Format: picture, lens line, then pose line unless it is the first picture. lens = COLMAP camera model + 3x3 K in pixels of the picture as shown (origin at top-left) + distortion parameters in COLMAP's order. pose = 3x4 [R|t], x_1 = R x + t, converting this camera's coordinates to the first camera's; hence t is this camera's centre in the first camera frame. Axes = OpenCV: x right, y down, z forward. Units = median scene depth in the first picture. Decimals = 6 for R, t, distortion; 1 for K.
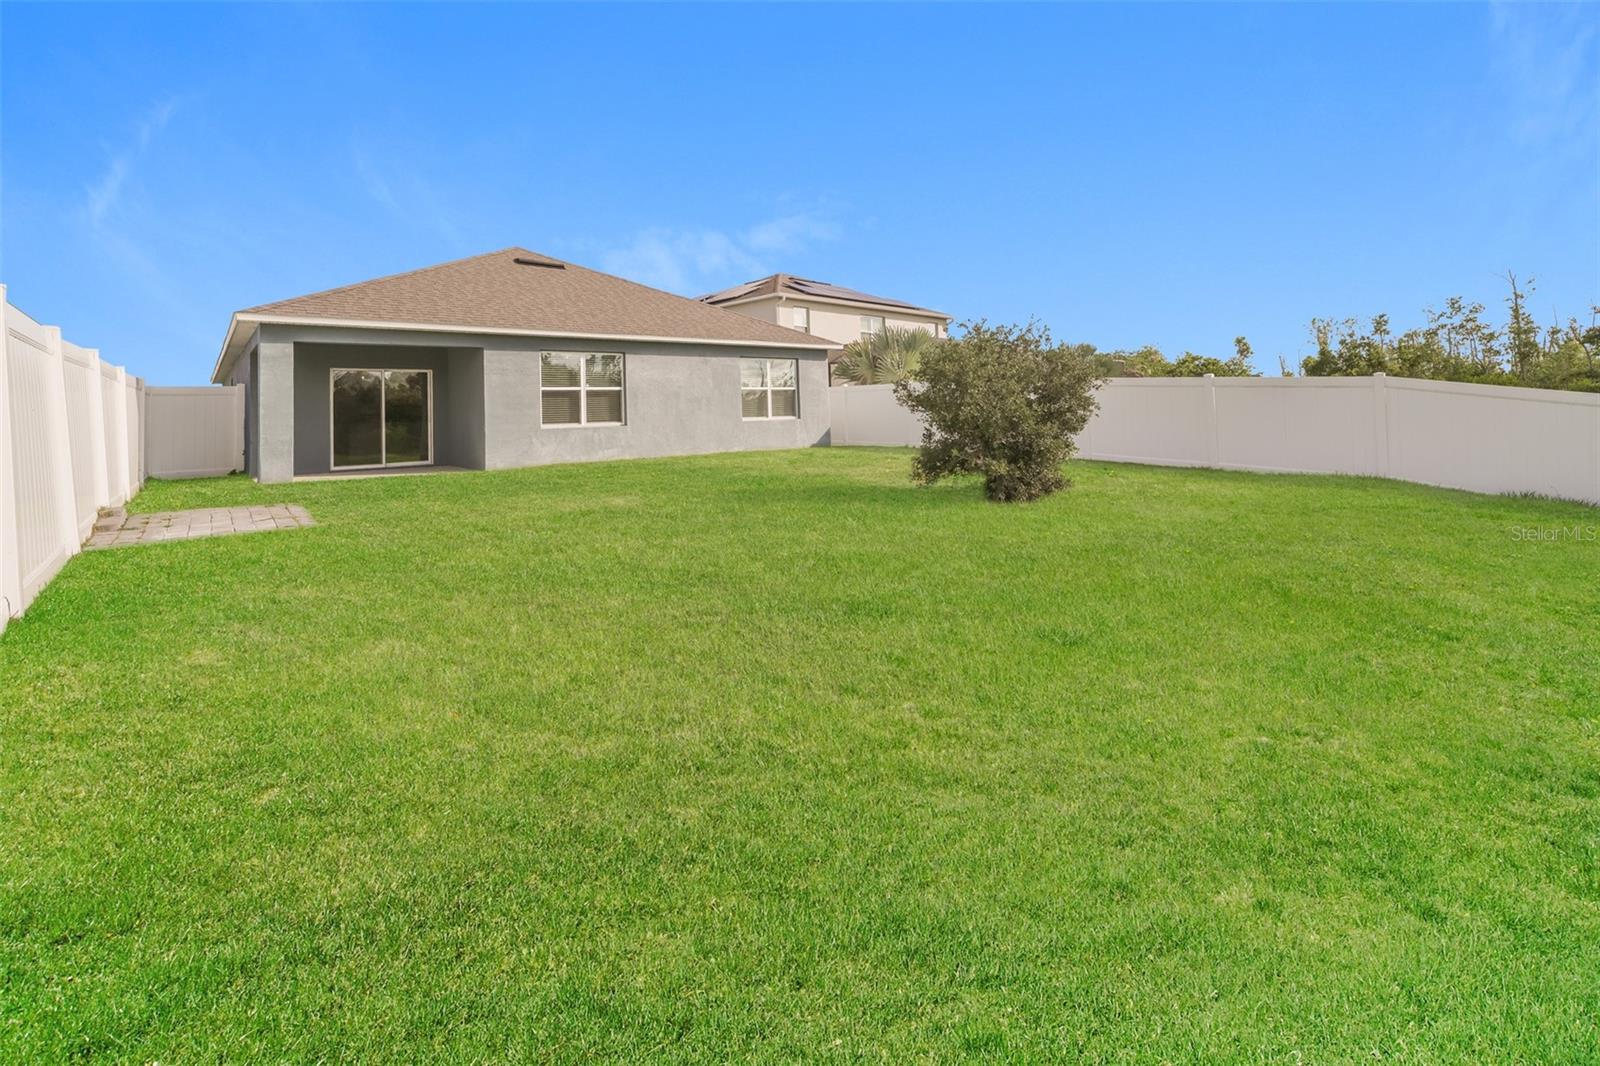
lens RADIAL K [[665.9, 0, 800.9], [0, 665.9, 513.6], [0, 0, 1]] dist [0.001785, 0.001058]
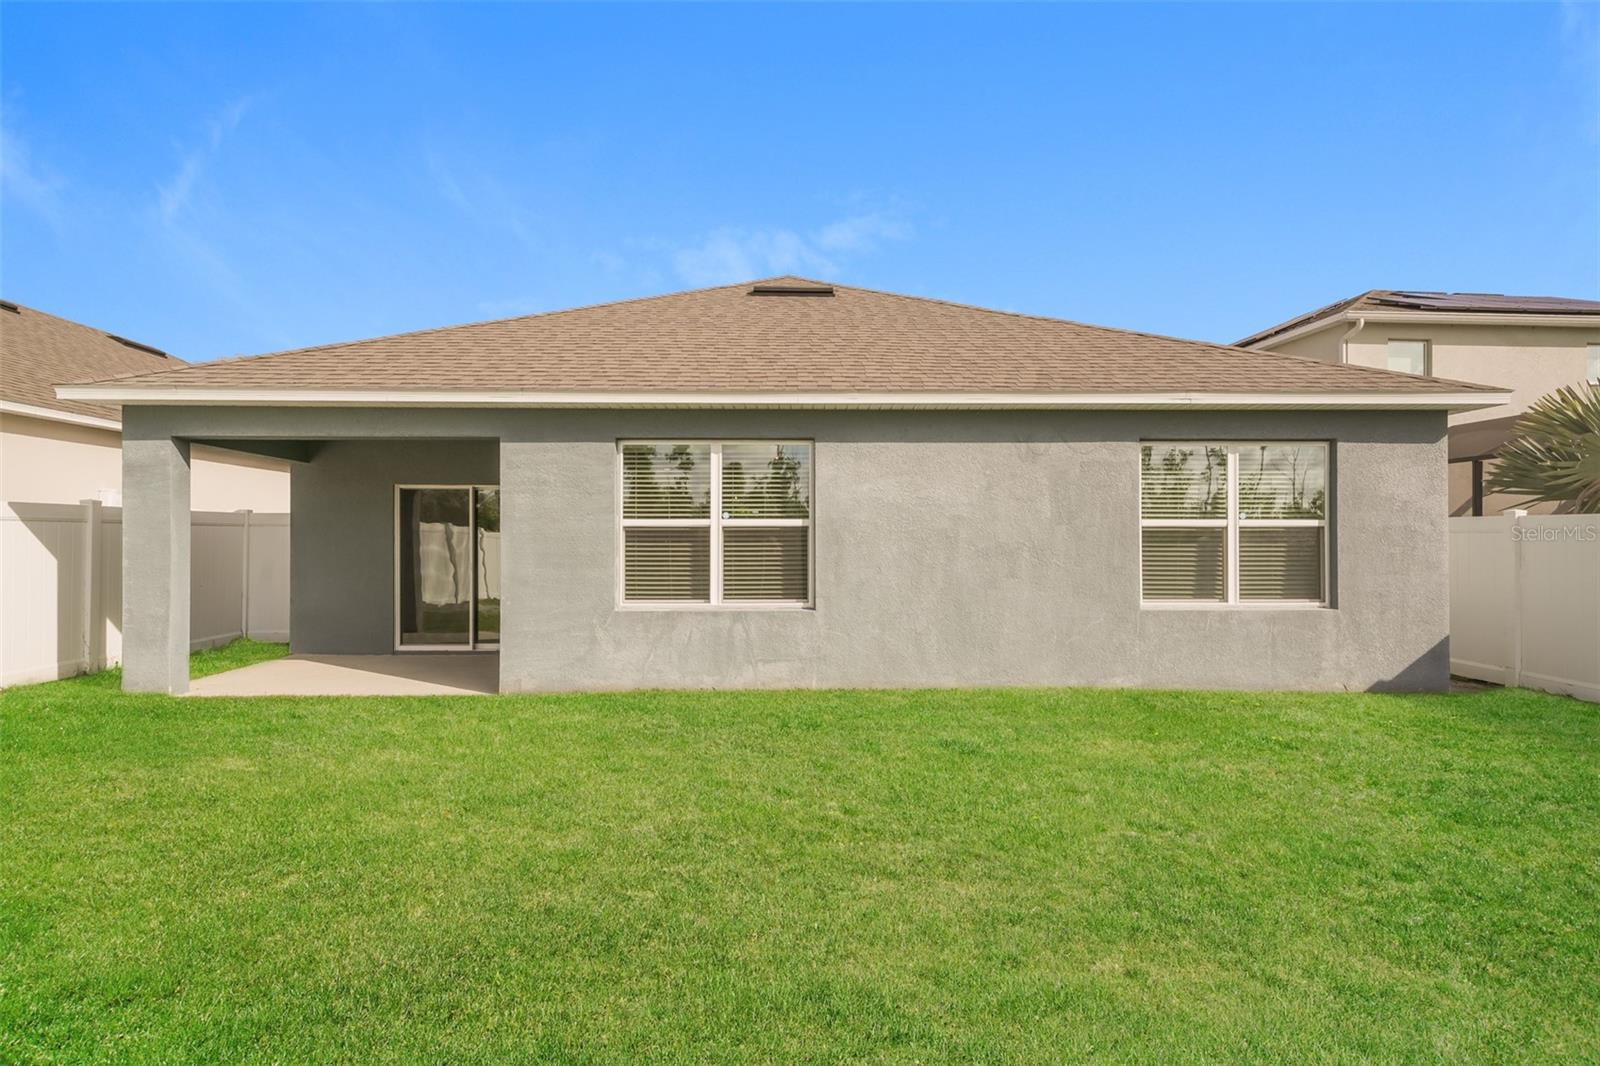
lens RADIAL K [[842.0, 0, 809.3], [0, 842.0, 555.6], [0, 0, 1]] dist [0.018300, 0.000298]
pose [[0.799006, 0.037005, -0.600184, 0.050247], [-0.112175, 0.989757, -0.088309, -0.114259], [0.590768, 0.137885, 0.794972, 0.550685]]
